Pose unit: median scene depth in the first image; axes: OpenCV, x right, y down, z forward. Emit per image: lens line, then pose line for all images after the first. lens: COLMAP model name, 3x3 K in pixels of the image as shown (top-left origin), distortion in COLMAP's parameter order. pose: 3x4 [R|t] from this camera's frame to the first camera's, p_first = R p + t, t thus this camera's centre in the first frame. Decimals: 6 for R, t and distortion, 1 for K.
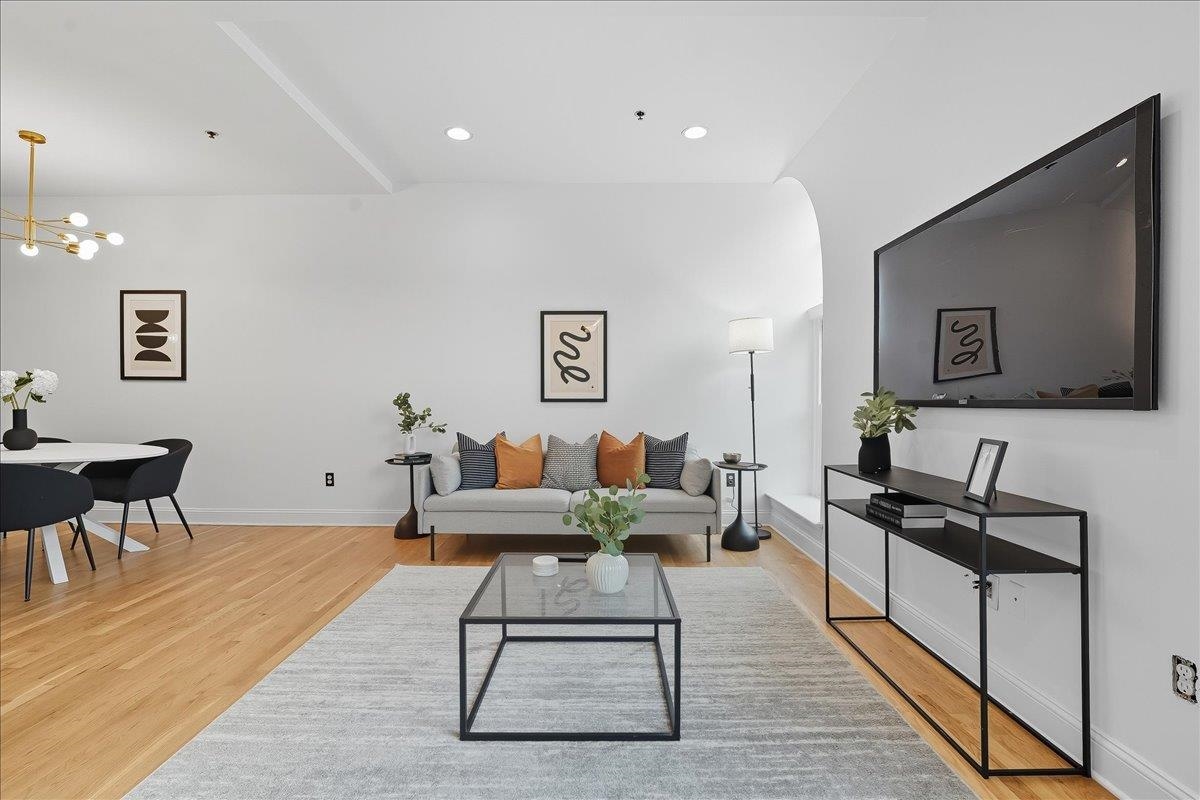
lens RADIAL K [[527.2, 0, 597.8], [0, 527.2, 409.1], [0, 0, 1]] dist [-0.015095, 0.001588]
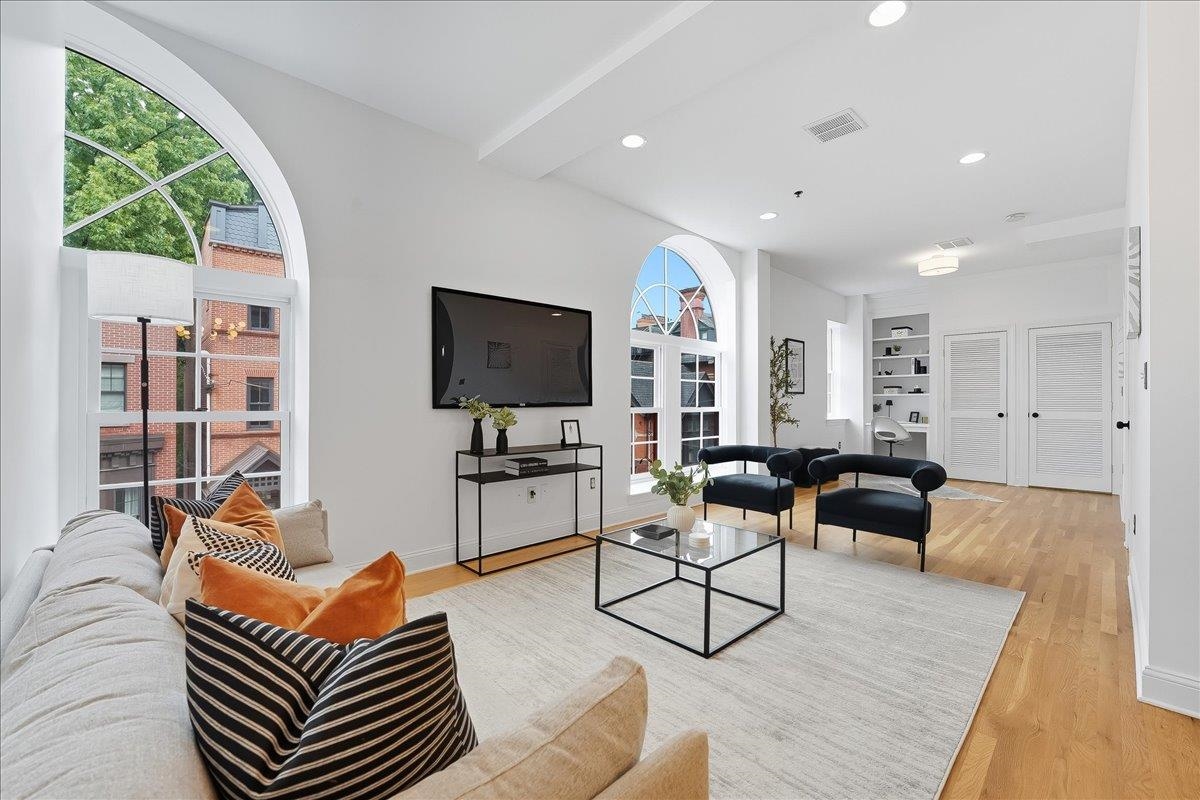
lens RADIAL K [[491.4, 0, 593.3], [0, 491.4, 400.2], [0, 0, 1]] dist [-0.016307, 0.003193]
pose [[-0.687430, -0.003032, 0.726244, -0.405963], [0.013163, 0.999775, 0.016634, -0.028331], [-0.726131, 0.020995, -0.687235, 1.041156]]
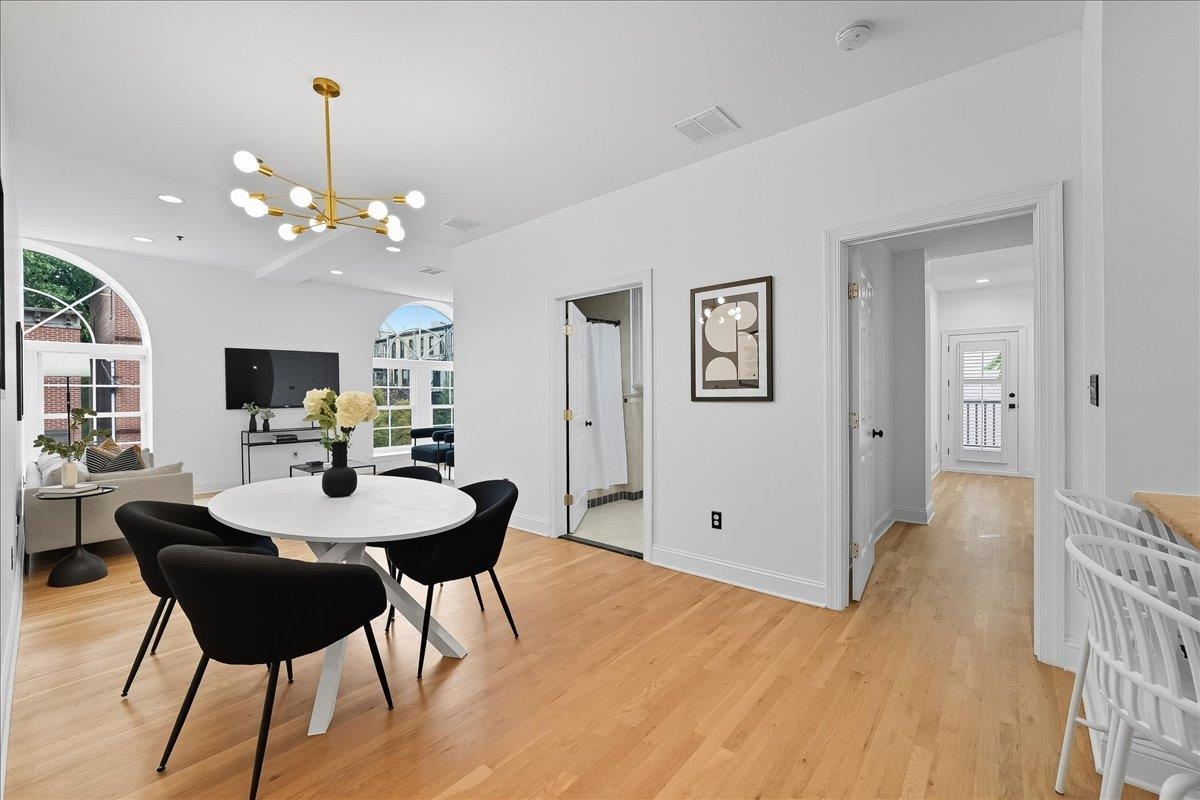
lens RADIAL K [[491.4, 0, 603.1], [0, 491.4, 396.7], [0, 0, 1]] dist [-0.016307, 0.003193]
pose [[-0.766489, -0.001974, 0.642255, -1.596623], [0.019399, 0.999468, 0.026224, -0.064500], [-0.641965, 0.032560, -0.766043, 1.104678]]
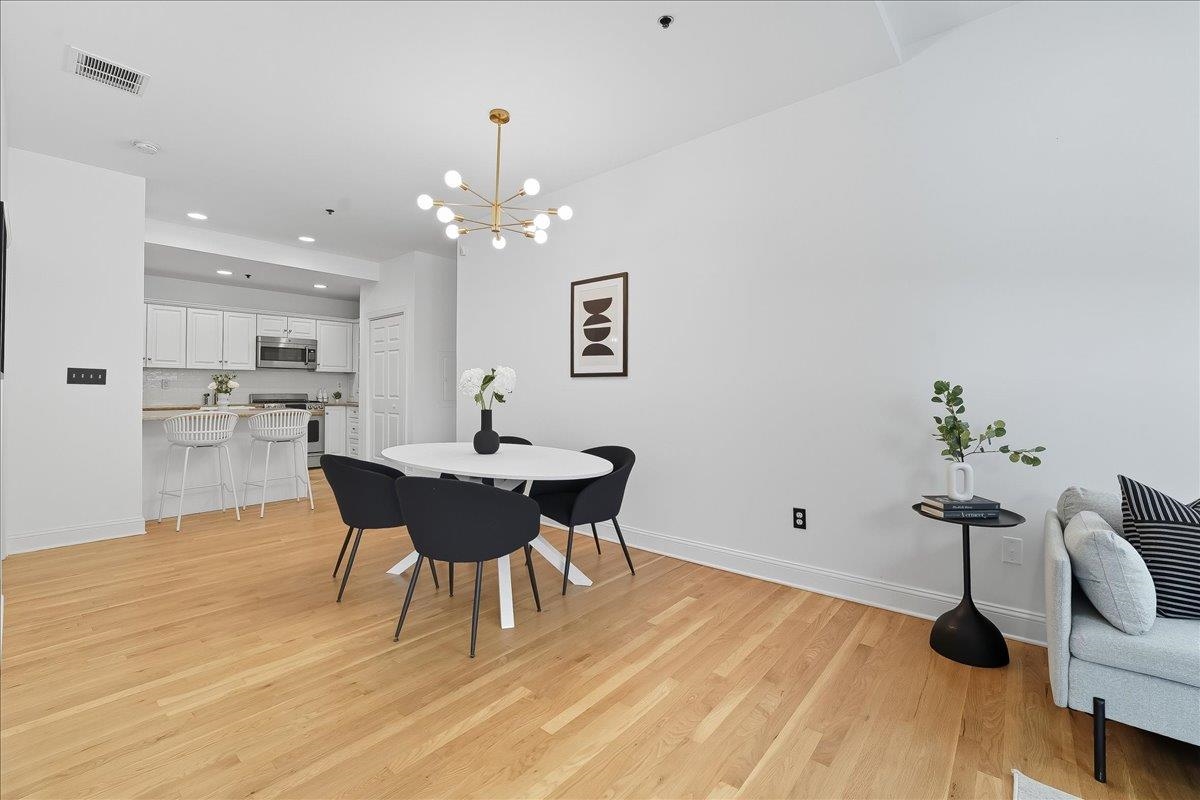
lens RADIAL K [[501.5, 0, 596.3], [0, 501.5, 386.2], [0, 0, 1]] dist [-0.024664, 0.004063]
pose [[0.763152, -0.010464, -0.646135, -0.325668], [-0.010921, 0.999517, -0.029085, -0.014860], [0.646127, 0.029253, 0.762669, 0.374440]]
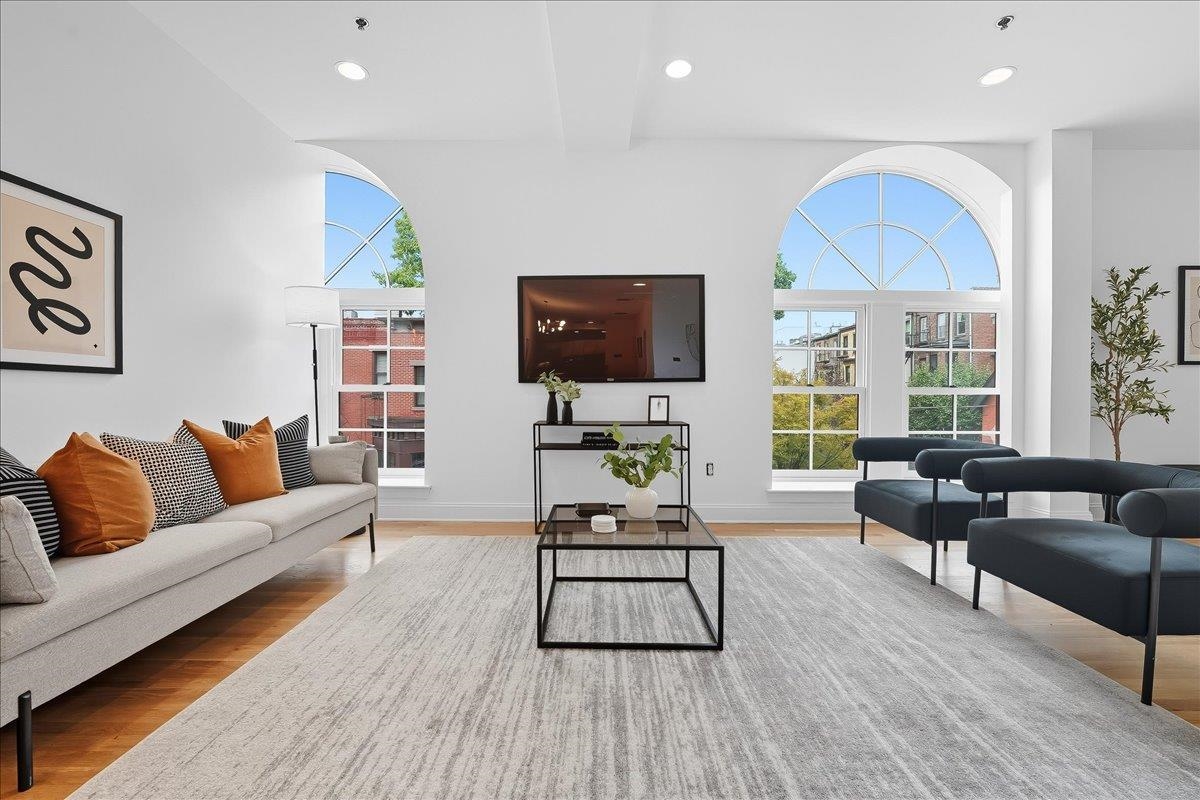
lens RADIAL K [[491.4, 0, 597.4], [0, 491.4, 401.5], [0, 0, 1]] dist [-0.016307, 0.003193]
pose [[-0.004169, -0.011198, 0.999929, -0.569303], [0.020622, 0.999724, 0.011281, 0.023358], [-0.999779, 0.020667, -0.003937, 0.535853]]
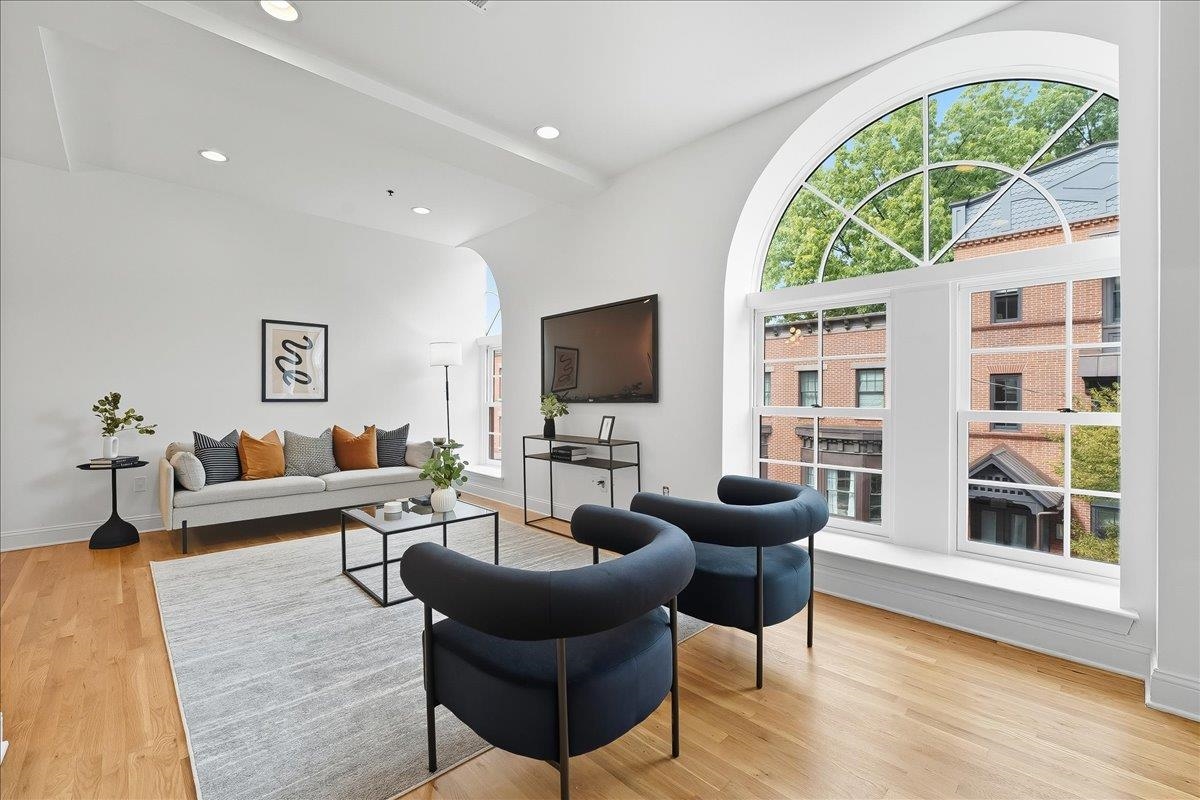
lens RADIAL K [[501.5, 0, 602.3], [0, 501.5, 398.7], [0, 0, 1]] dist [-0.024664, 0.004063]
pose [[0.710571, -0.002016, 0.703623, -0.366187], [0.014743, 0.999819, -0.012024, 0.003028], [-0.703471, 0.018917, 0.710472, -0.252745]]
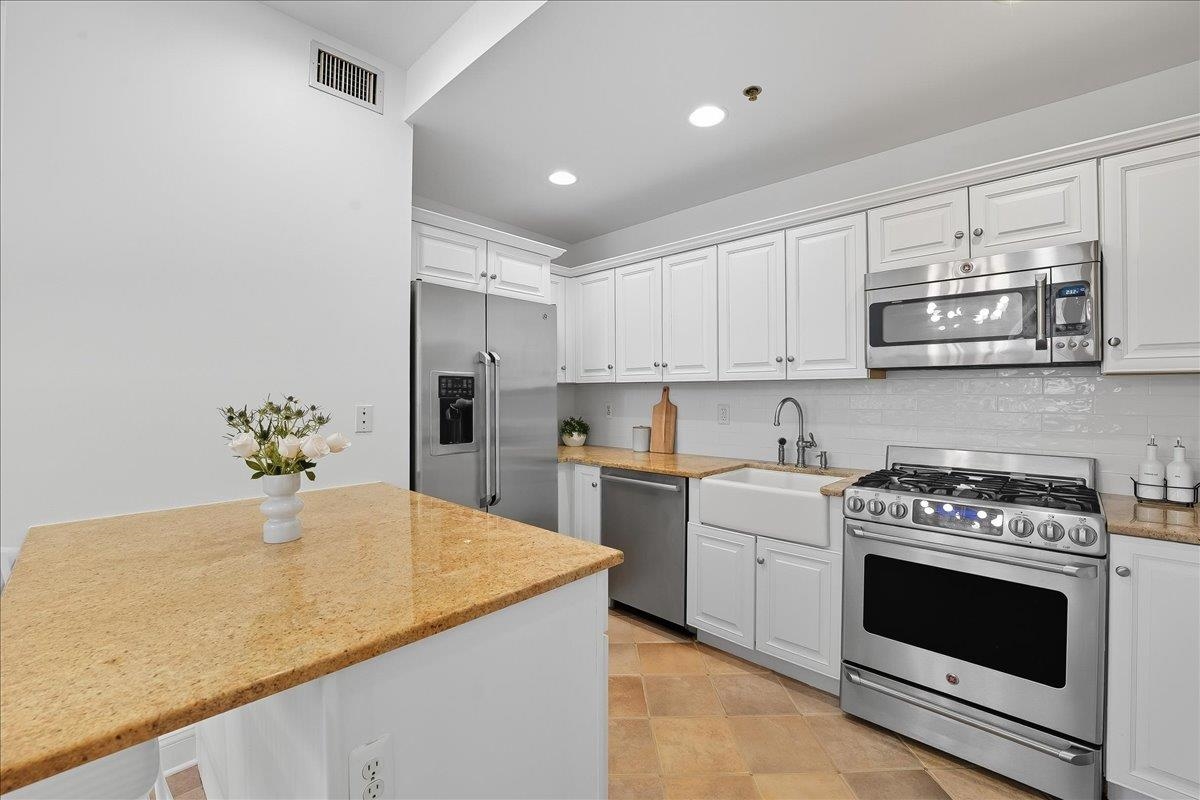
lens RADIAL K [[501.5, 0, 589.5], [0, 501.5, 393.1], [0, 0, 1]] dist [-0.024664, 0.004063]
pose [[-0.700448, -0.013041, -0.713584, -1.703062], [-0.025816, 0.999642, 0.007072, -0.086018], [0.713236, 0.023376, -0.700534, 1.097728]]
